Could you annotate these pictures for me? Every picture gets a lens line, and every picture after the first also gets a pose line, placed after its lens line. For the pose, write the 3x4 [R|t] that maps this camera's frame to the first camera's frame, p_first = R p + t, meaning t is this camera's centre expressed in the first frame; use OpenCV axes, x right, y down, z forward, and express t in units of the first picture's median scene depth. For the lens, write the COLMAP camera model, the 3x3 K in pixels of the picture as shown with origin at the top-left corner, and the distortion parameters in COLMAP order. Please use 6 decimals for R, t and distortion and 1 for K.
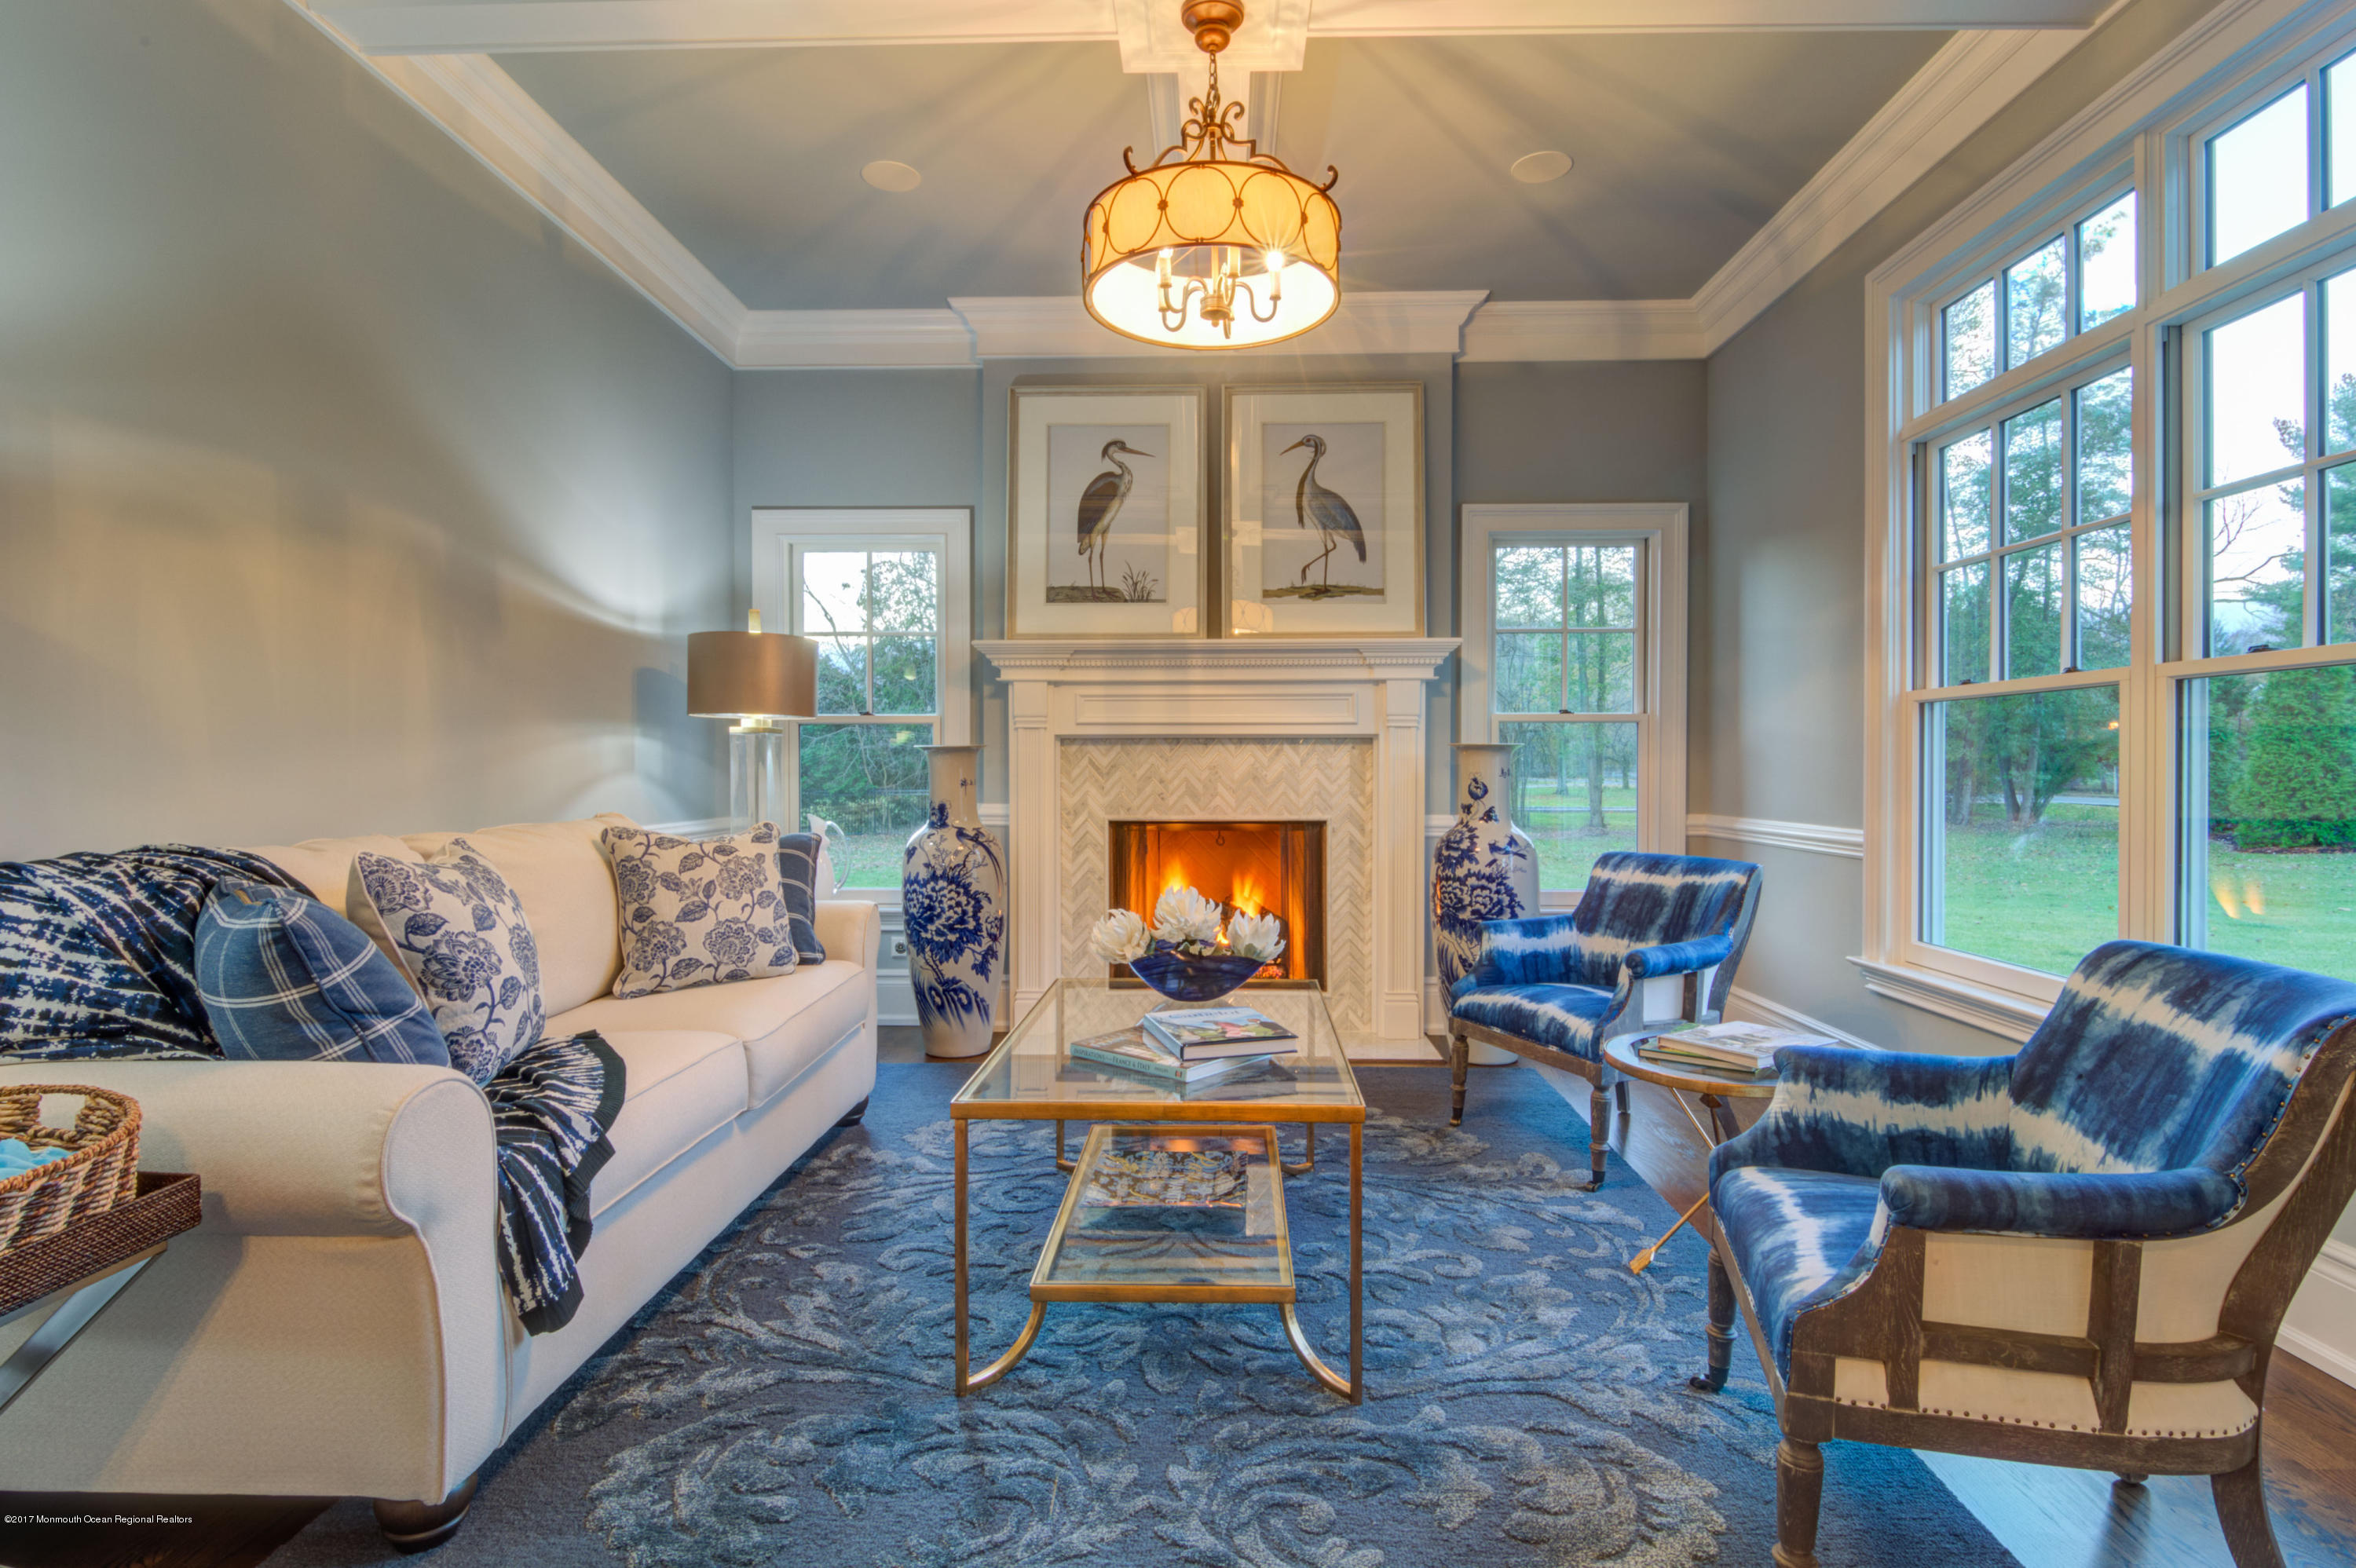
lens RADIAL K [[1162.5, 0, 1184.9], [0, 1162.5, 772.0], [0, 0, 1]] dist [0.004128, 0.000220]
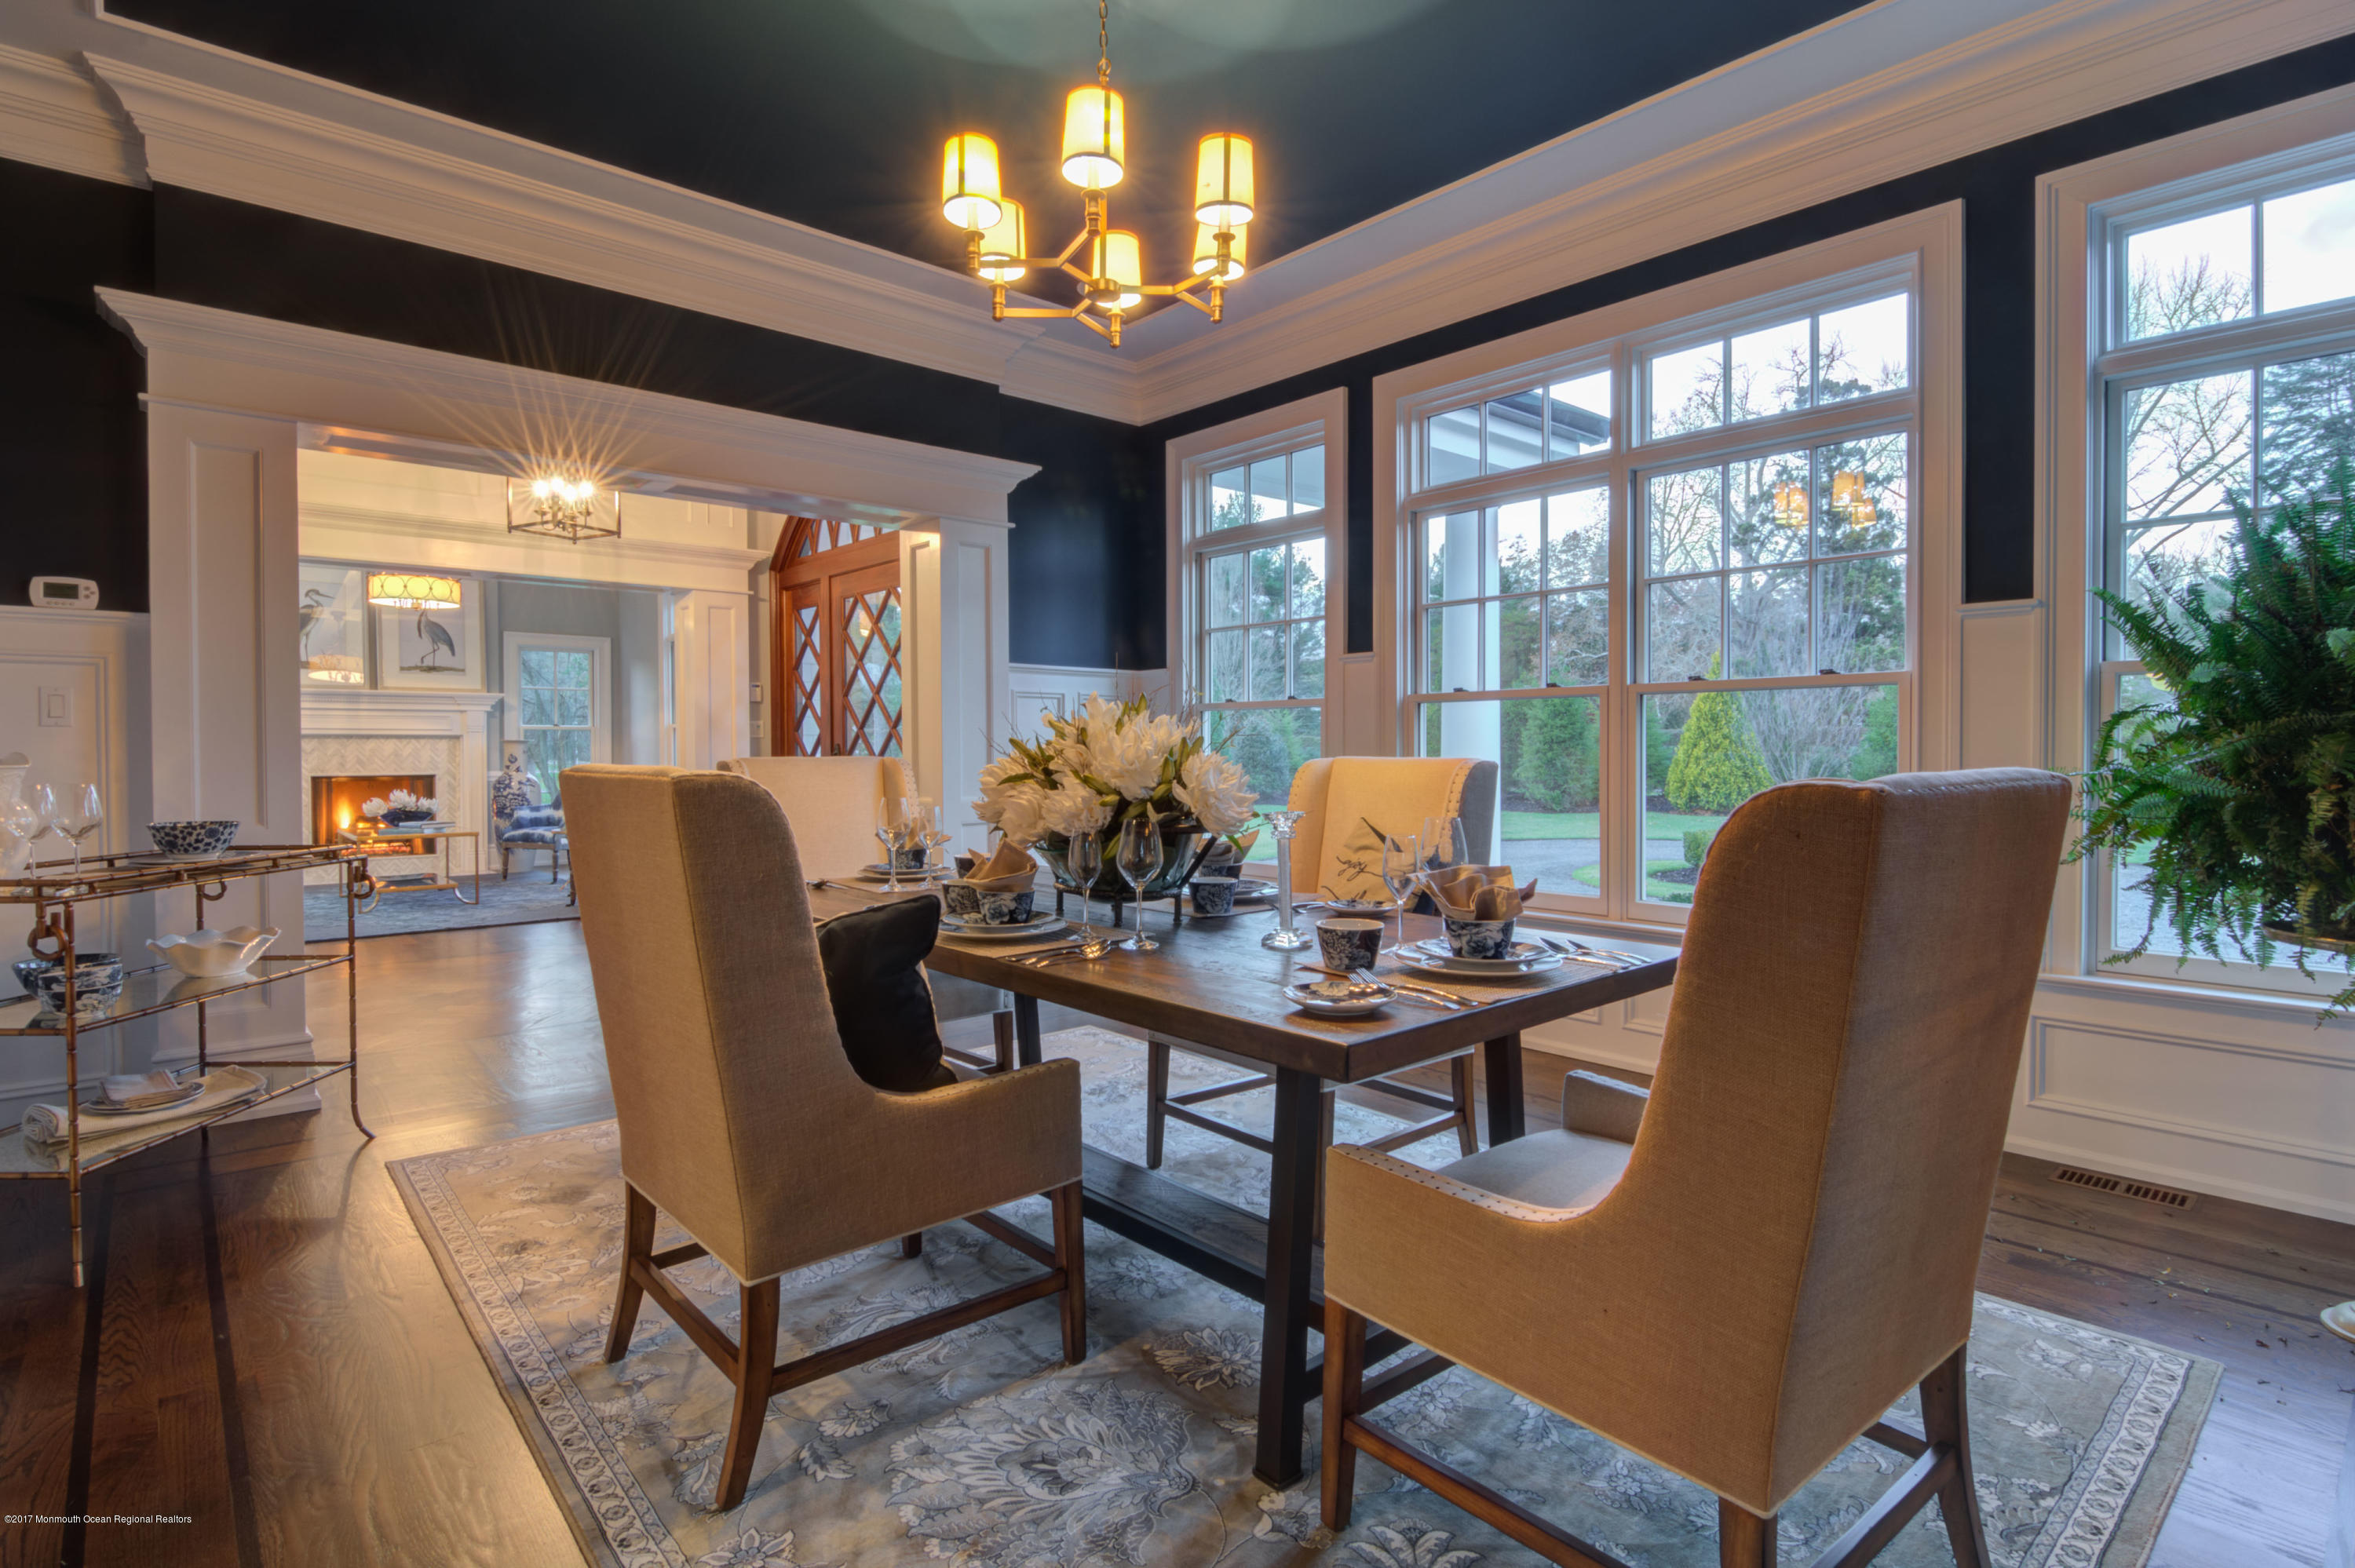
lens RADIAL K [[1162.0, 0, 1151.7], [0, 1162.0, 769.6], [0, 0, 1]] dist [0.004128, 0.000220]
pose [[0.738085, -0.012519, 0.674592, -0.362608], [0.004004, 0.999892, 0.014175, 0.007276], [-0.674696, -0.007762, 0.738055, -1.527451]]
